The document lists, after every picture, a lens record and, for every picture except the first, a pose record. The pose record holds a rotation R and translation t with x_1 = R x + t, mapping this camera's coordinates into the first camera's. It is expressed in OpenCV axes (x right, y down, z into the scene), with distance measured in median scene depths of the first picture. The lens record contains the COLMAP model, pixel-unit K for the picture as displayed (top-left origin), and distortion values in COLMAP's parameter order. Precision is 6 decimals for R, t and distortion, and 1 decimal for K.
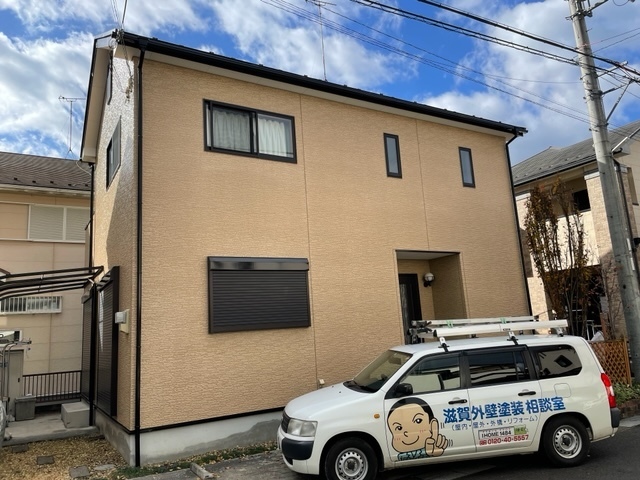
lens RADIAL K [[485.8, 0, 320.0], [0, 485.8, 240.0], [0, 0, 1]] dist [0.041169, -0.001111]
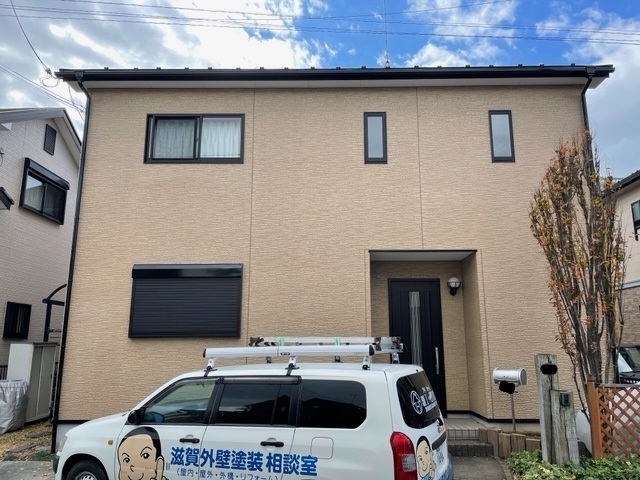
lens RADIAL K [[468.5, 0, 320.4], [0, 468.5, 257.9], [0, 0, 1]] dist [0.006128, 0.002037]
pose [[0.858825, -0.035253, -0.511055, 0.602870], [0.044749, 0.998978, 0.006290, 0.030274], [0.510312, -0.028271, 0.859525, 0.329702]]
